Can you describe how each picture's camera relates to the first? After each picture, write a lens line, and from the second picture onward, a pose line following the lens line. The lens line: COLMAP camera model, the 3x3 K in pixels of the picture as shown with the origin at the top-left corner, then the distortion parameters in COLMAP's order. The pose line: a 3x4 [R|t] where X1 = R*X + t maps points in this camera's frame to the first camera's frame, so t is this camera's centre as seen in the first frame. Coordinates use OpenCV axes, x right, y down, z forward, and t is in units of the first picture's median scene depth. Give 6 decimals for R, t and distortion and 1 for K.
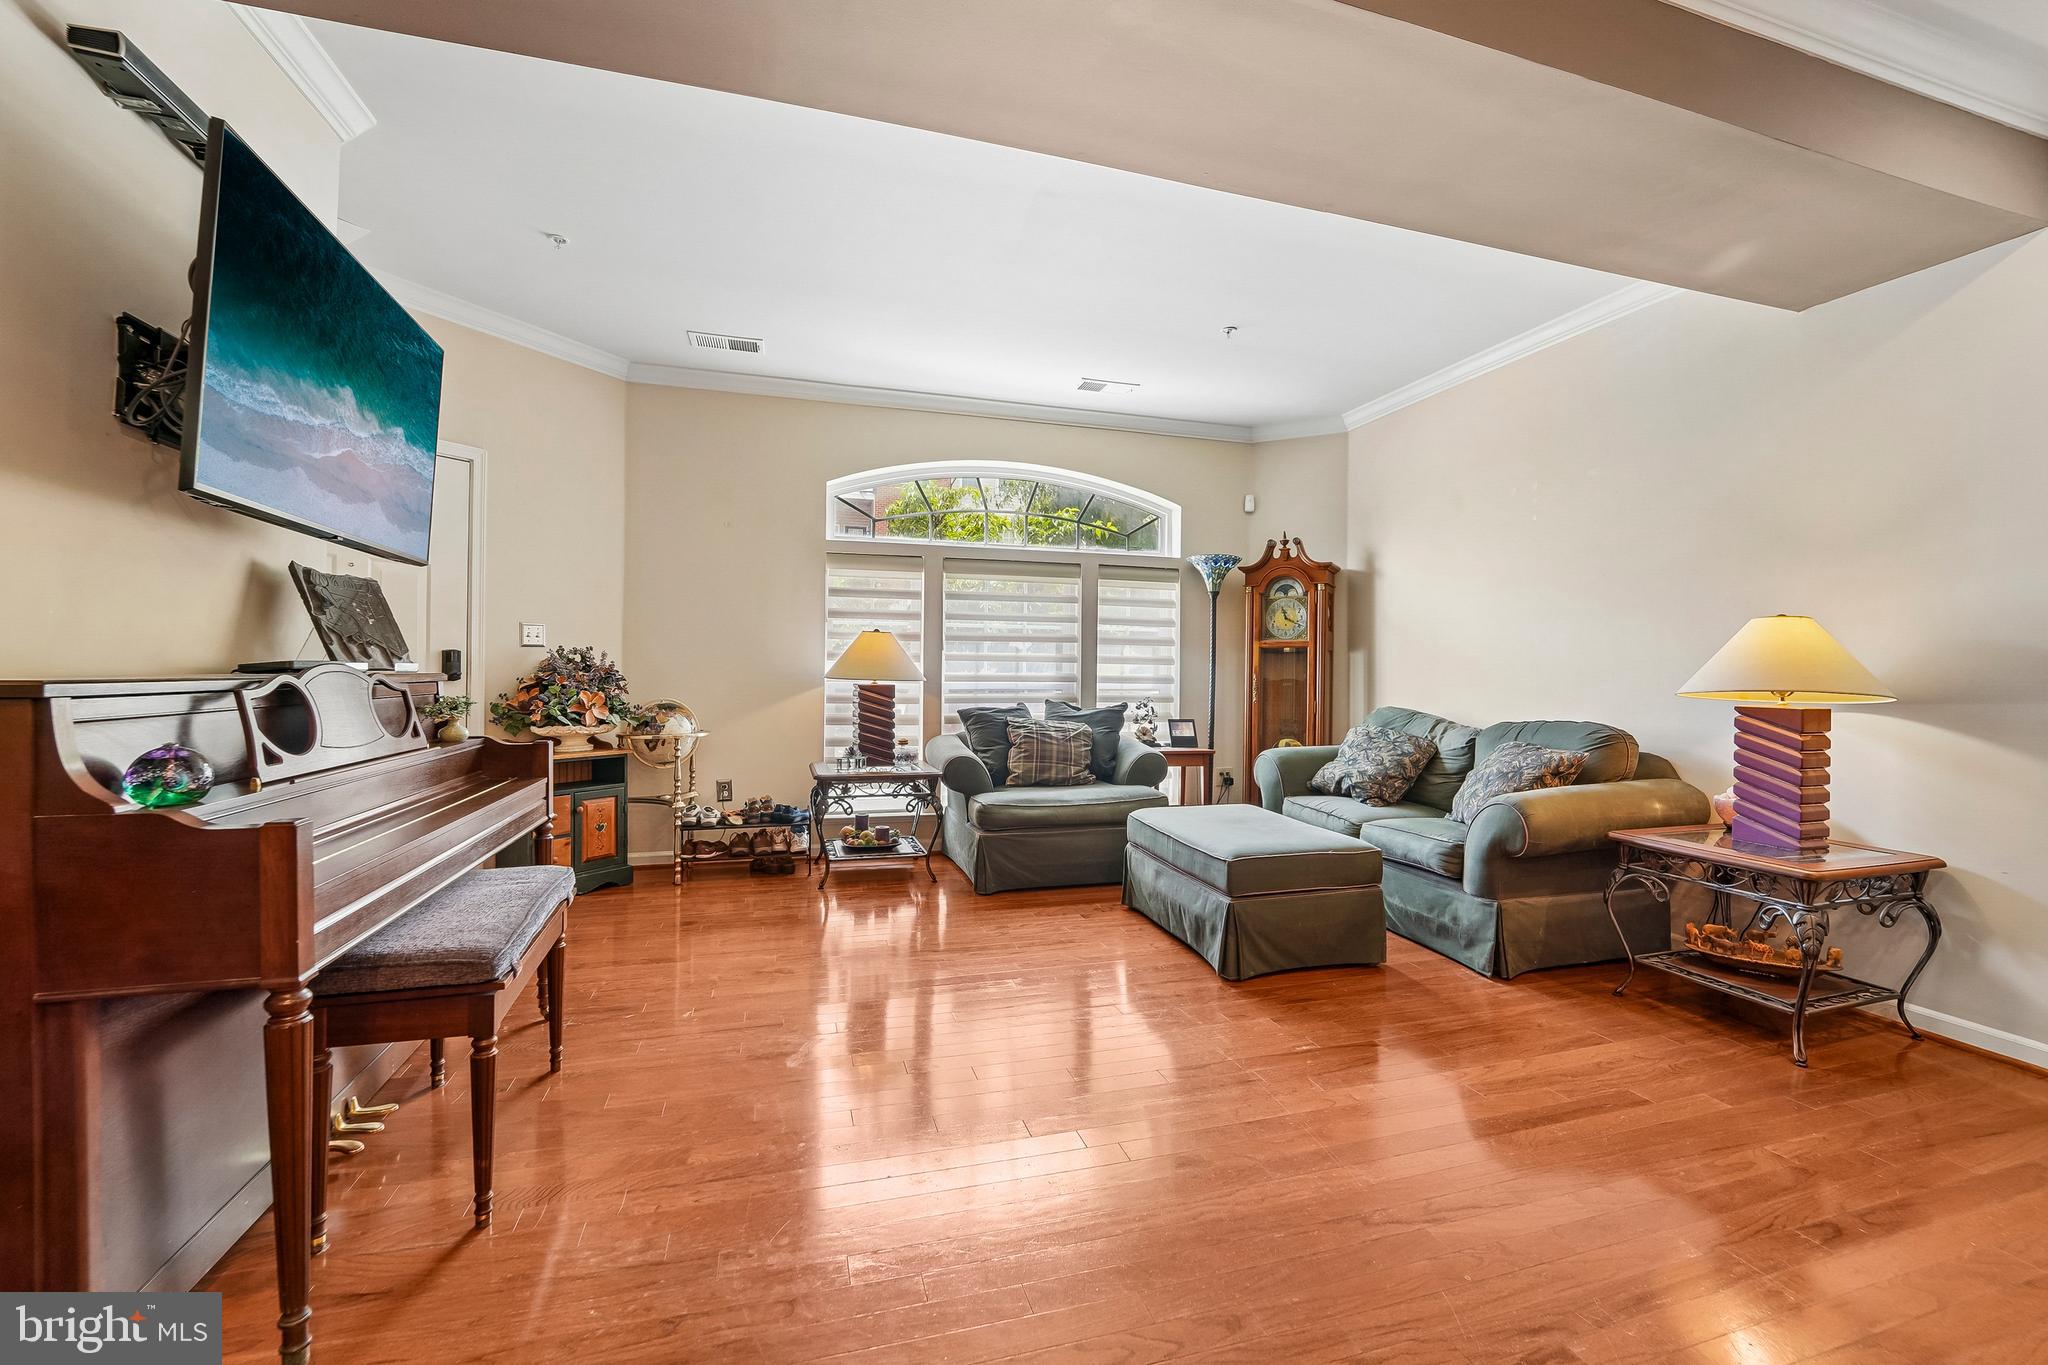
lens RADIAL K [[839.7, 0, 1023.4], [0, 839.7, 670.2], [0, 0, 1]] dist [-0.020357, 0.000042]
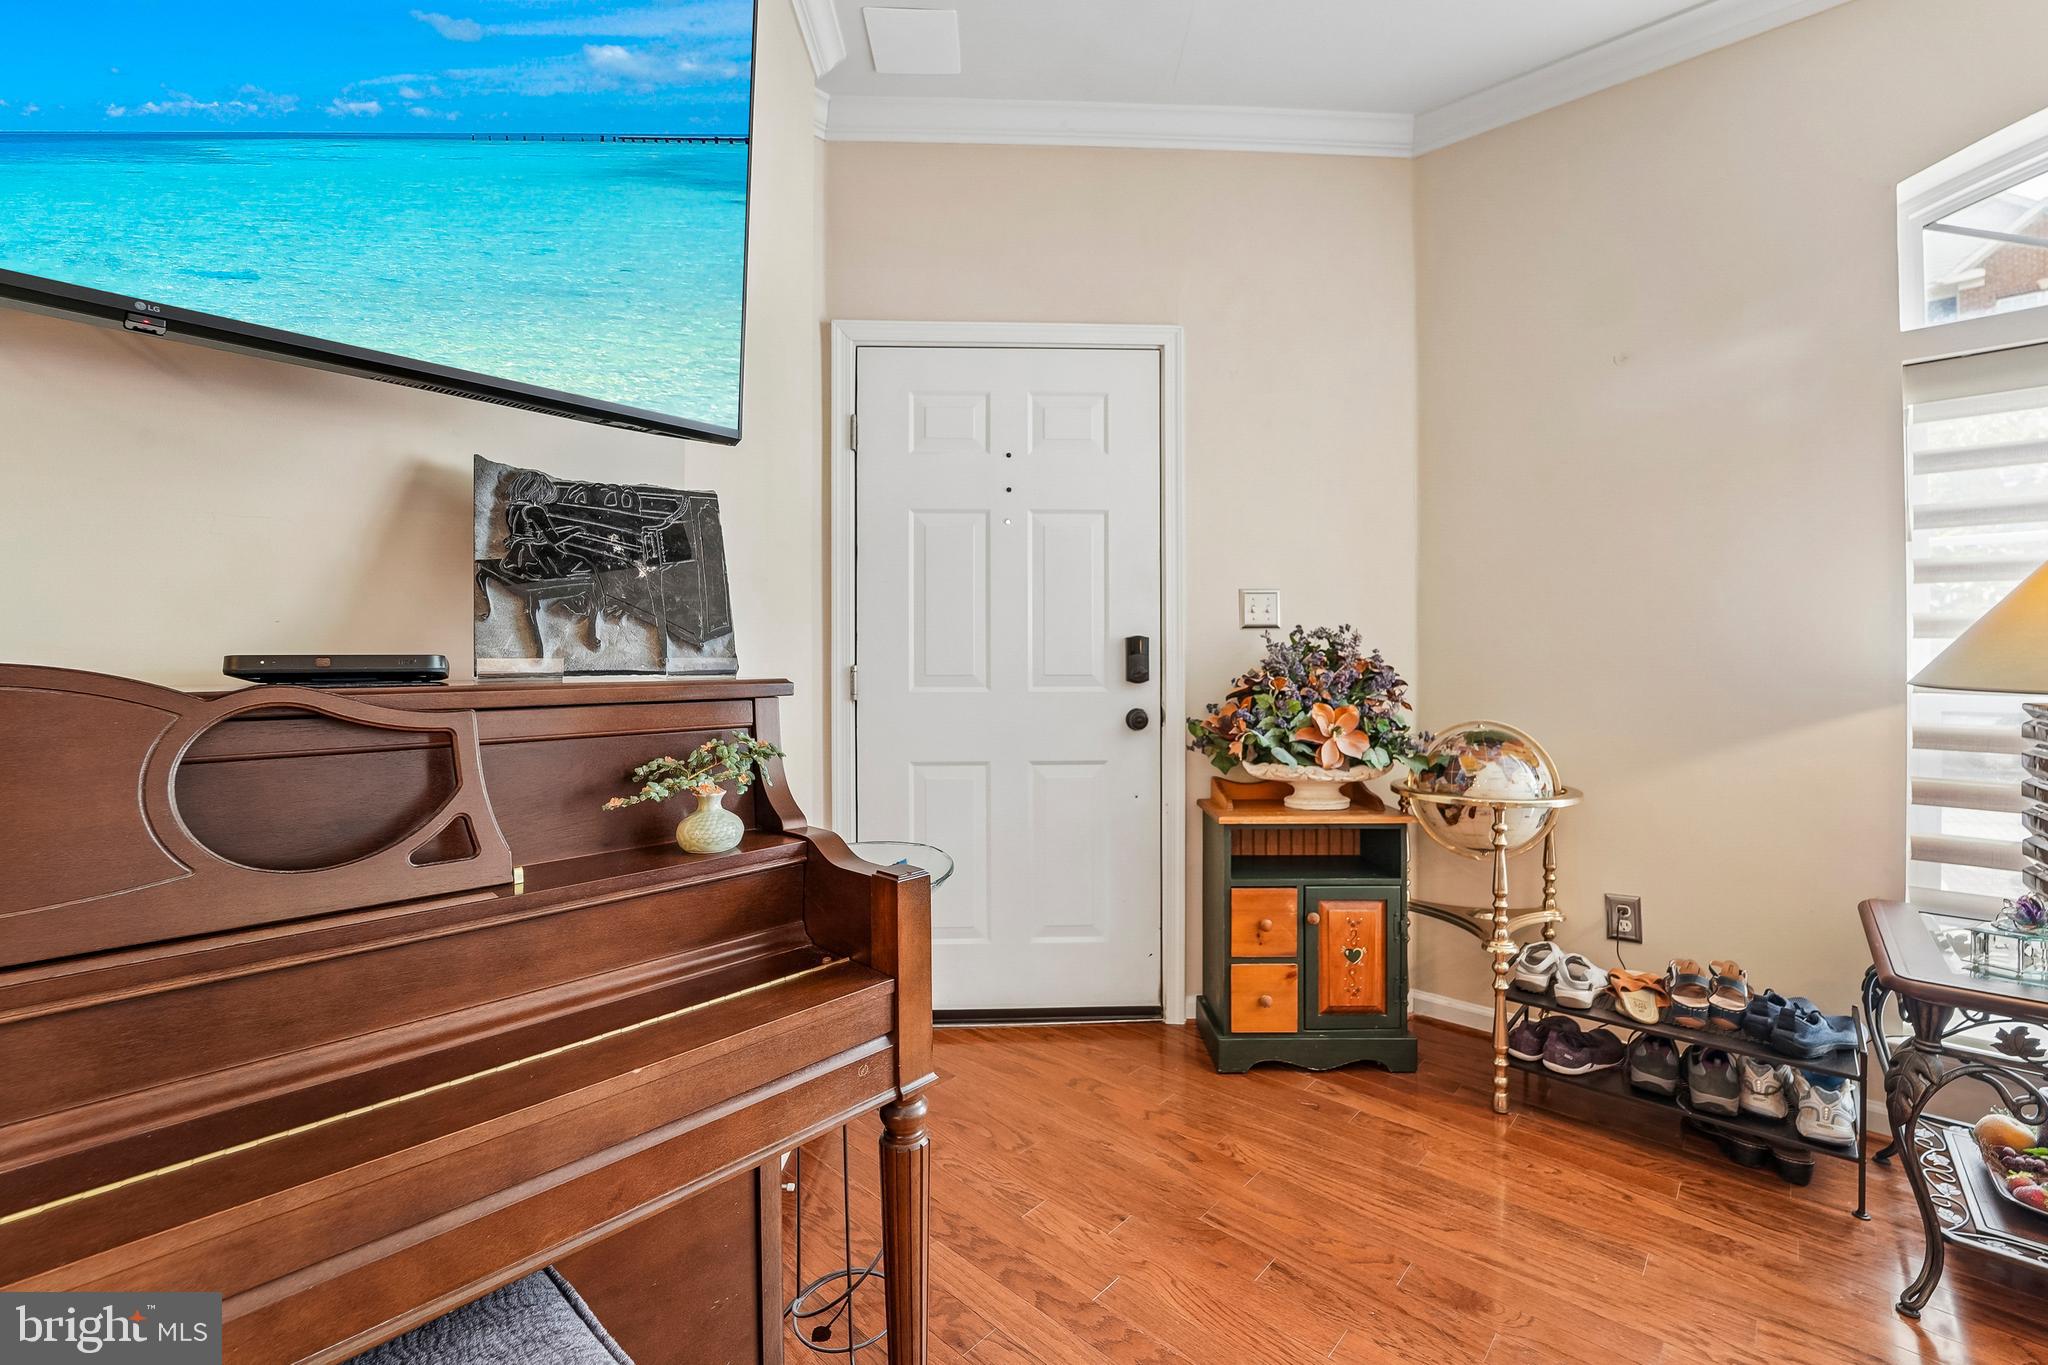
lens RADIAL K [[839.7, 0, 1050.1], [0, 839.7, 651.2], [0, 0, 1]] dist [-0.020357, 0.000042]
pose [[0.531235, -0.014929, -0.847093, -0.142386], [0.002947, 0.999871, -0.015773, -0.001824], [0.847219, 0.005883, 0.531211, 0.523678]]
